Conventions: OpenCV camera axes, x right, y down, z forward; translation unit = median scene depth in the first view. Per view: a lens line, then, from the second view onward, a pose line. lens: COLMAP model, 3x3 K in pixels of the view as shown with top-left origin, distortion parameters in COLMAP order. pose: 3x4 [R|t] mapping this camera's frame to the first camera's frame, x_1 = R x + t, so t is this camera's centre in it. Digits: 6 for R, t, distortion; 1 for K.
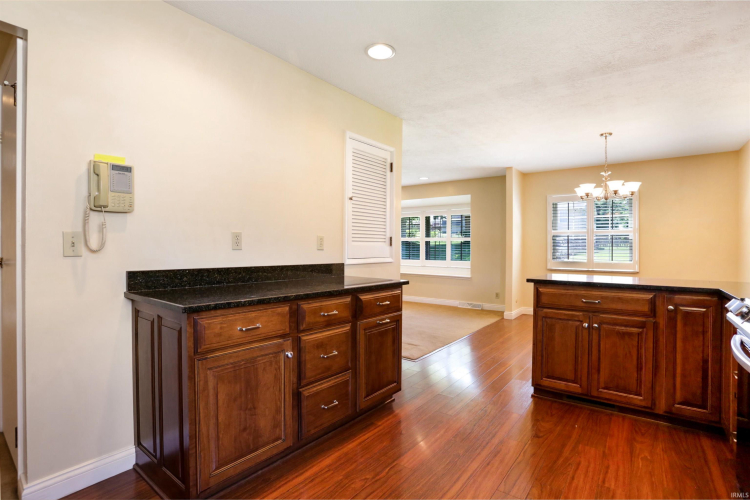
lens RADIAL K [[373.3, 0, 378.7], [0, 373.3, 243.4], [0, 0, 1]] dist [-0.069432, 0.030281]
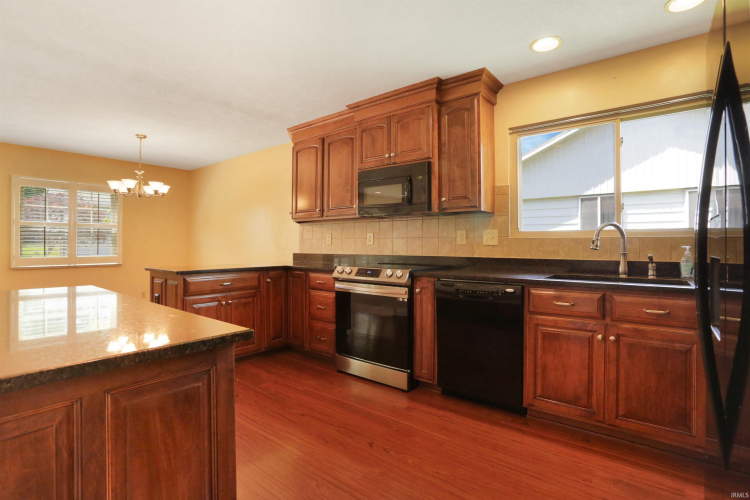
lens RADIAL K [[373.3, 0, 378.7], [0, 373.3, 243.4], [0, 0, 1]] dist [-0.069432, 0.030281]
pose [[0.001333, -0.000163, 0.999999, -0.743202], [-0.015703, 0.999877, 0.000184, 0.009369], [-0.999876, -0.015703, 0.001330, 0.489213]]
